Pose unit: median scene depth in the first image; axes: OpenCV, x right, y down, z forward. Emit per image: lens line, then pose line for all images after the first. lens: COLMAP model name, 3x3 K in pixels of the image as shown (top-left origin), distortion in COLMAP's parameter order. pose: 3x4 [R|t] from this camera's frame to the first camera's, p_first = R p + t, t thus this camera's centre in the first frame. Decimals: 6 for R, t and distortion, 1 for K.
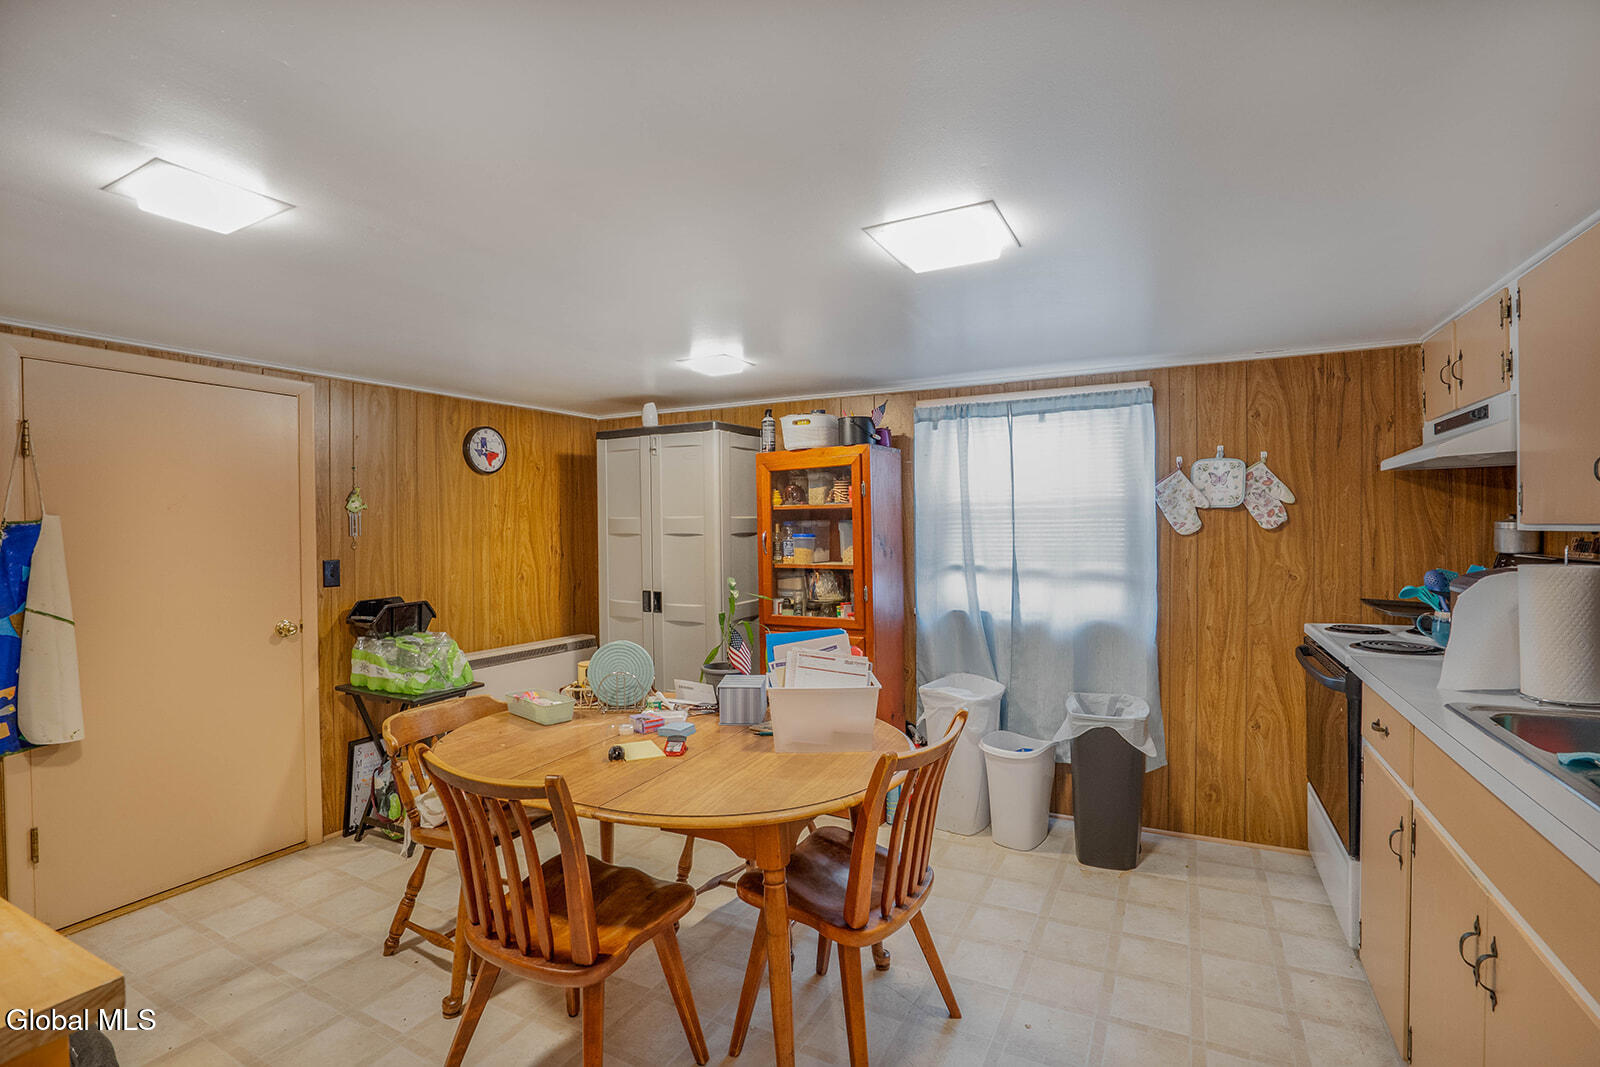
lens RADIAL K [[736.8, 0, 797.9], [0, 736.8, 536.4], [0, 0, 1]] dist [-0.062998, 0.024523]
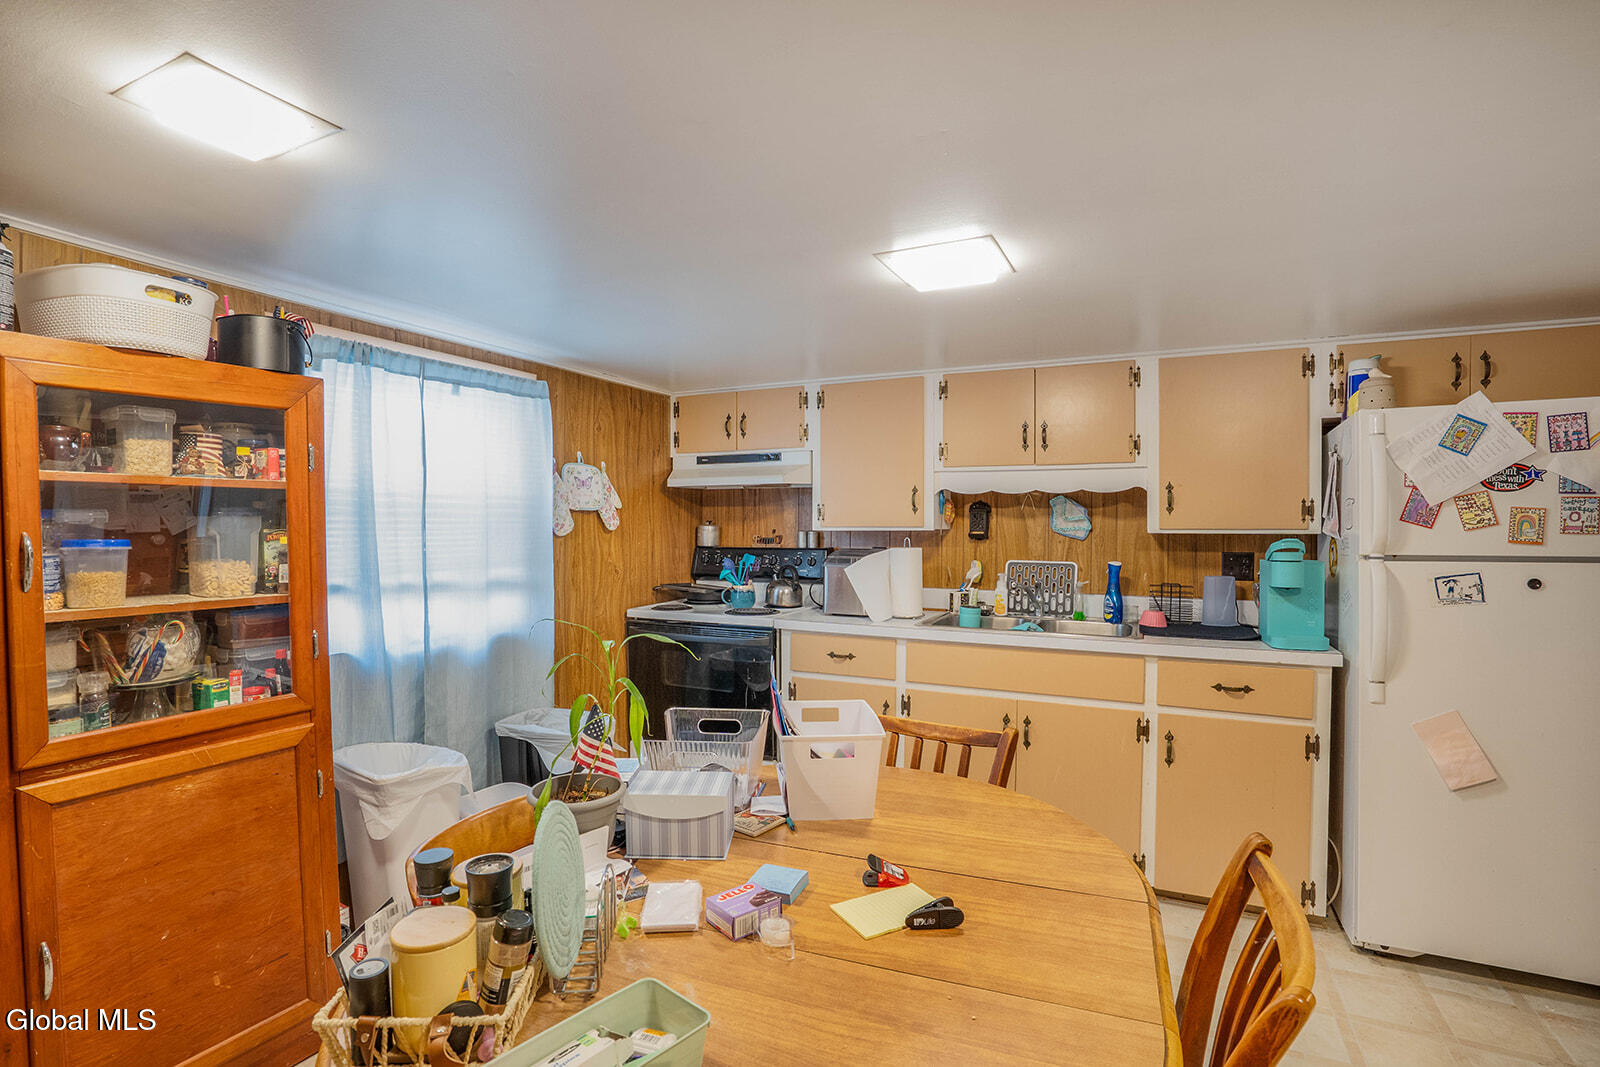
lens RADIAL K [[745.2, 0, 800.0], [0, 745.2, 533.5], [0, 0, 1]] dist [-0.025878, 0.000944]
pose [[-0.013919, -0.001691, 0.999902, -0.488189], [0.013445, 0.999908, 0.001878, -0.002753], [-0.999813, 0.013470, -0.013895, 0.656838]]
